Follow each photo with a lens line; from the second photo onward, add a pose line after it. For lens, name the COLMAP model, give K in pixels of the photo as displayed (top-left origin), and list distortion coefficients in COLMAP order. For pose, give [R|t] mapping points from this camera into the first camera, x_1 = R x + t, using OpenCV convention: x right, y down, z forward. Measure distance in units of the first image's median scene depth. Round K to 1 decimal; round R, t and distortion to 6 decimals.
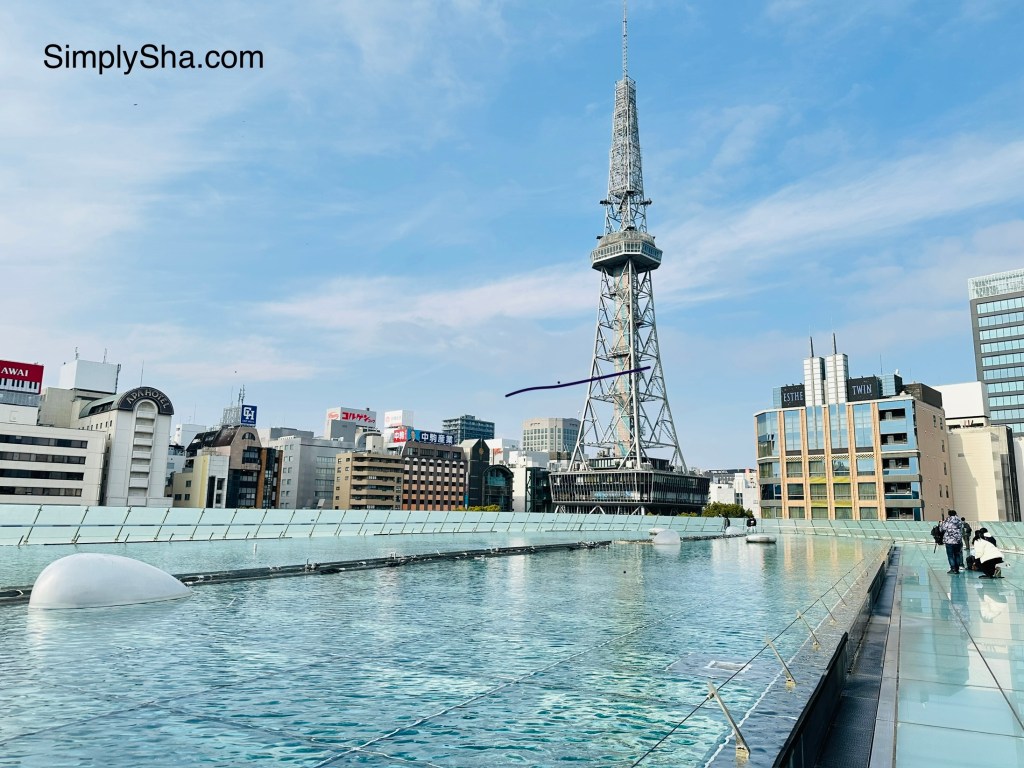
lens RADIAL K [[730.4, 0, 513.0], [0, 730.4, 378.9], [0, 0, 1]] dist [0.043136, -0.004099]
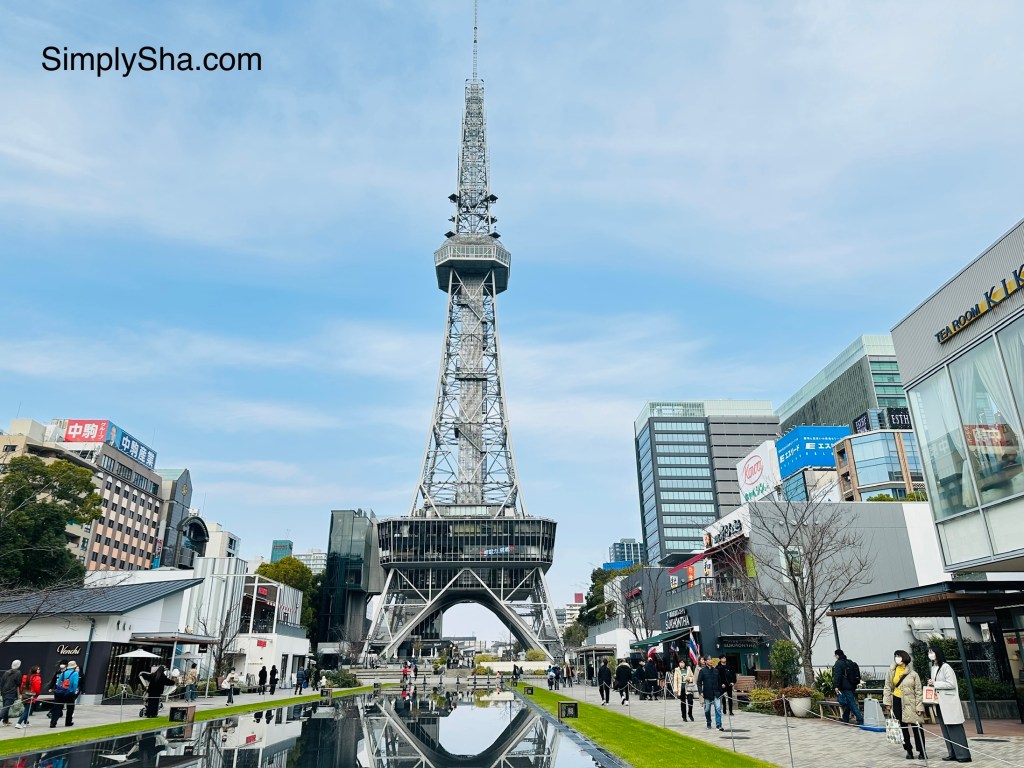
lens RADIAL K [[730.4, 0, 513.0], [0, 730.4, 378.9], [0, 0, 1]] dist [0.043136, -0.004099]
pose [[0.668665, 0.253846, 0.698891, -0.349104], [-0.109862, 0.963333, -0.244784, 0.145598], [-0.735403, 0.086897, 0.672036, 0.422976]]
